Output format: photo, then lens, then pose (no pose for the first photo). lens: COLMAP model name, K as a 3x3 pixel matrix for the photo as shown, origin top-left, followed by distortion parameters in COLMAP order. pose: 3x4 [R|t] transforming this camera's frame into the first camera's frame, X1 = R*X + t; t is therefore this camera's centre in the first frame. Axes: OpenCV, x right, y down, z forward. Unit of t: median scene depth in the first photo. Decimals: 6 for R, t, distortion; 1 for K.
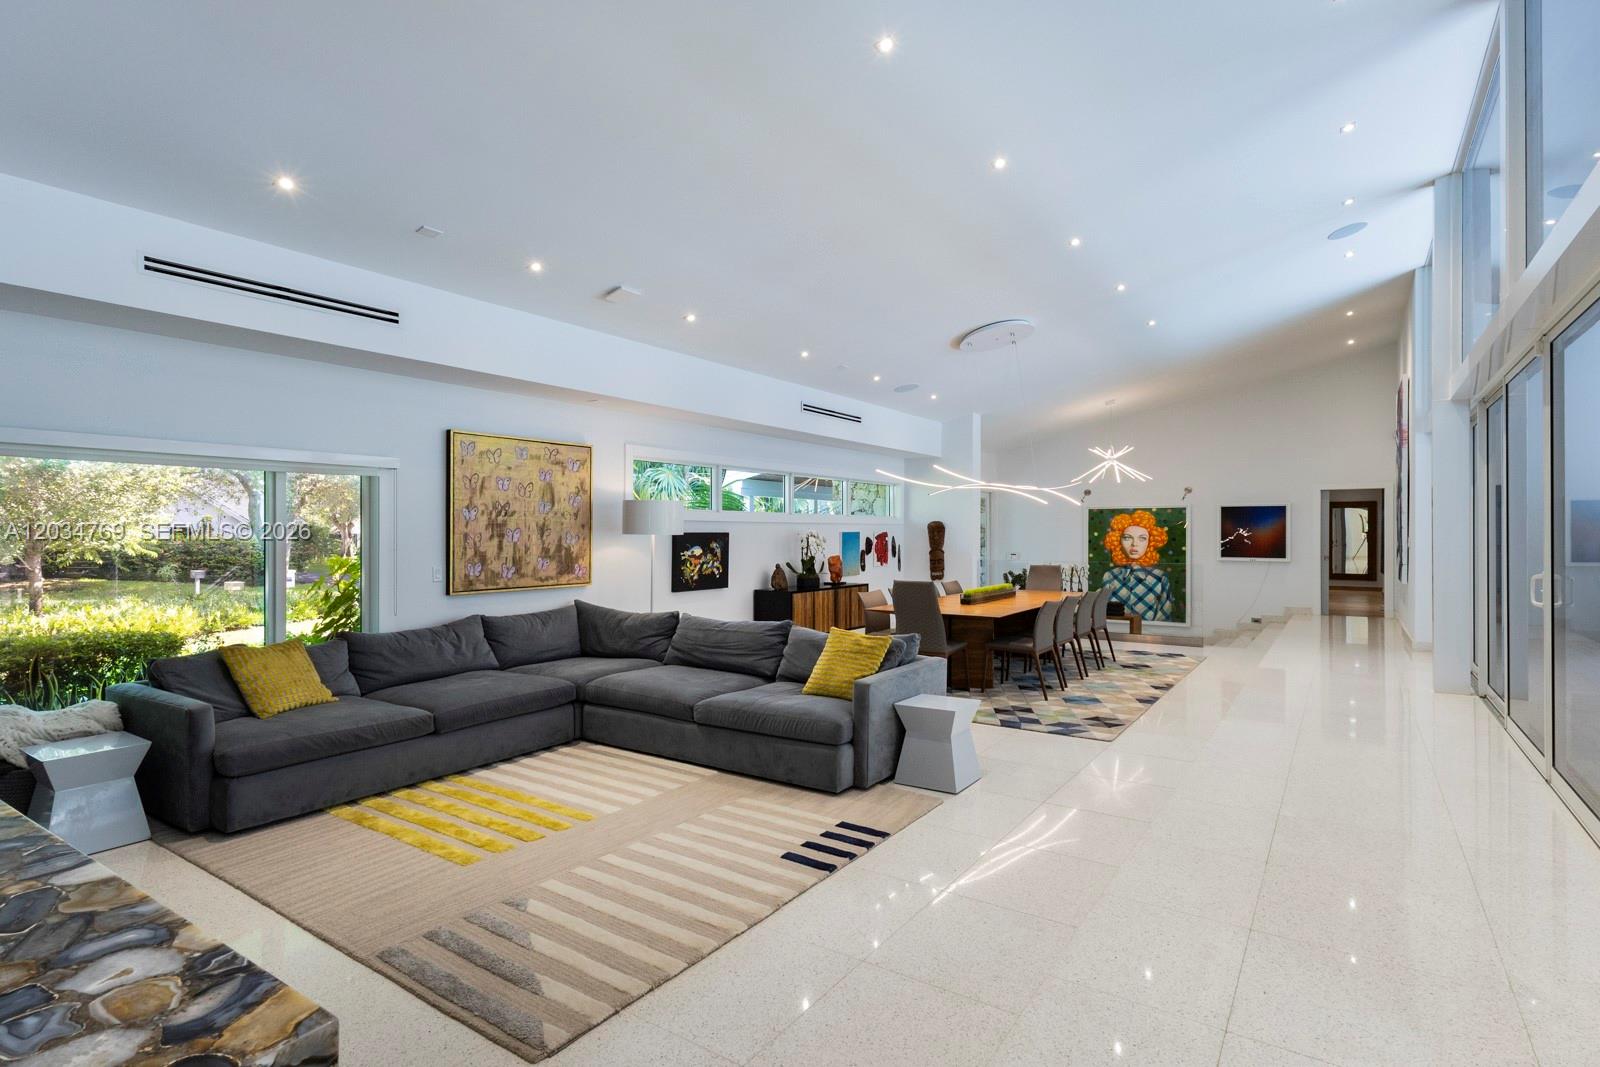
lens RADIAL K [[659.8, 0, 758.1], [0, 659.8, 538.4], [0, 0, 1]] dist [0.015518, 0.000283]
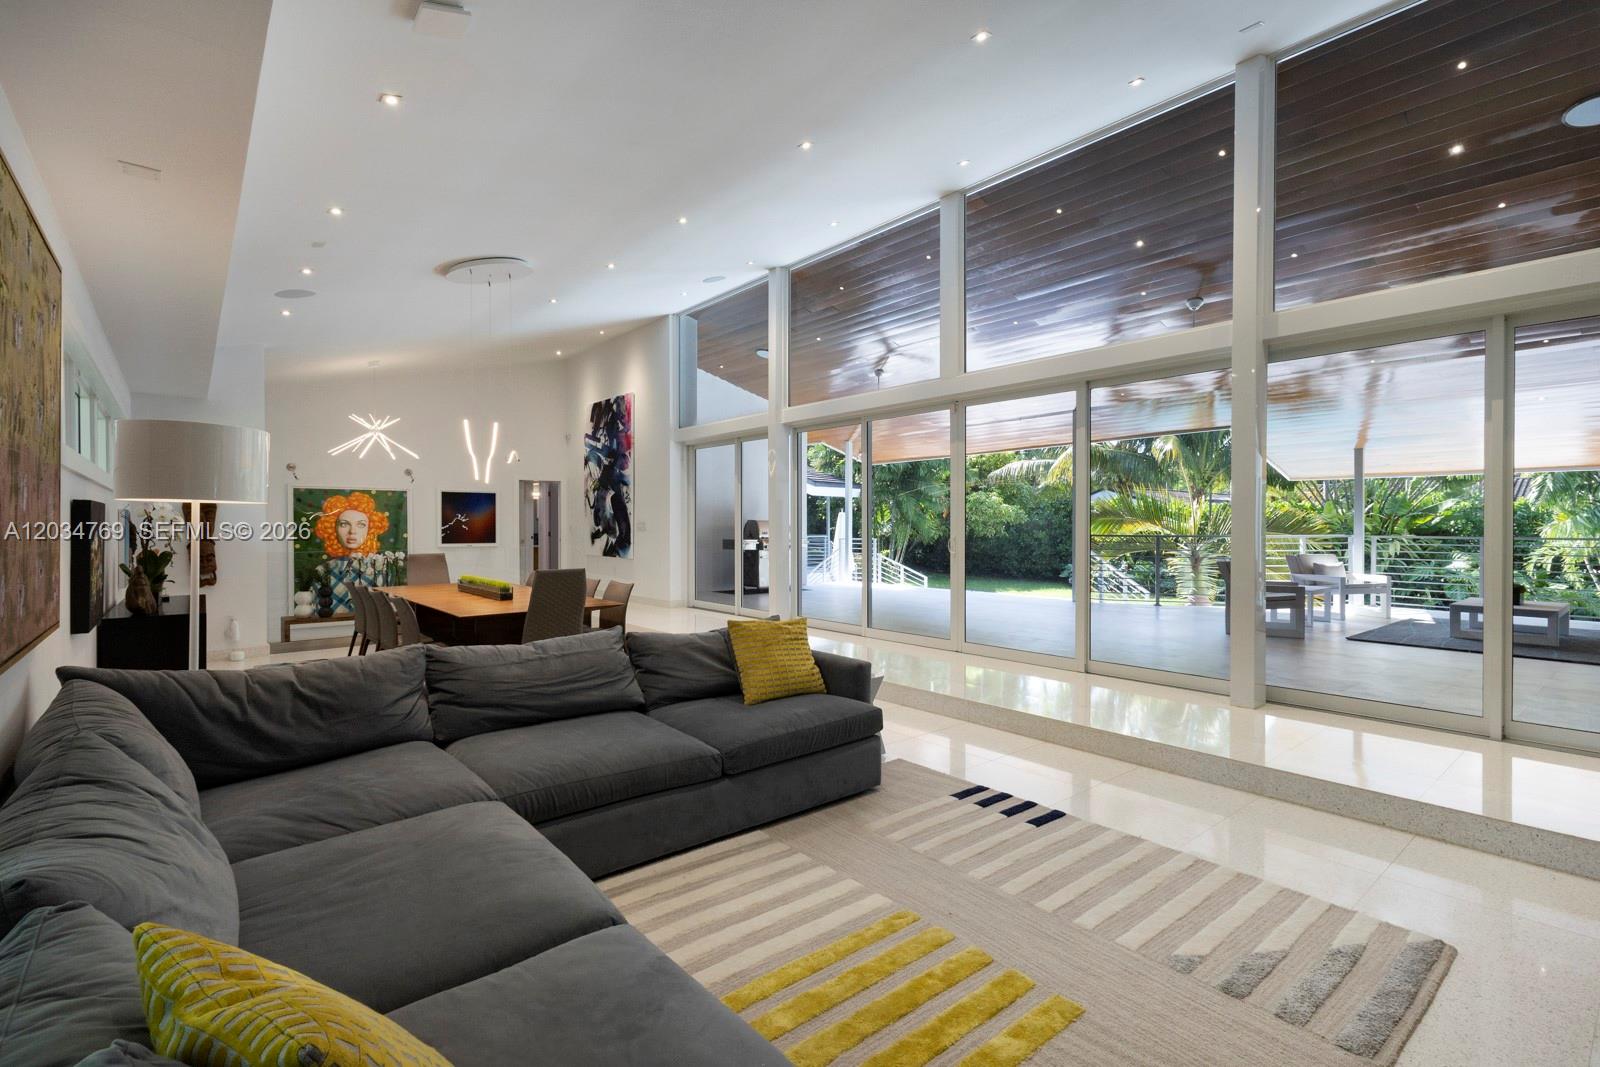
lens RADIAL K [[742.5, 0, 811.1], [0, 742.5, 530.6], [0, 0, 1]] dist [-0.000622, 0.000030]
pose [[0.340799, -0.010167, 0.940081, -0.424834], [0.006787, 0.999942, 0.008354, 0.011713], [-0.940112, 0.003533, 0.340848, 0.358839]]
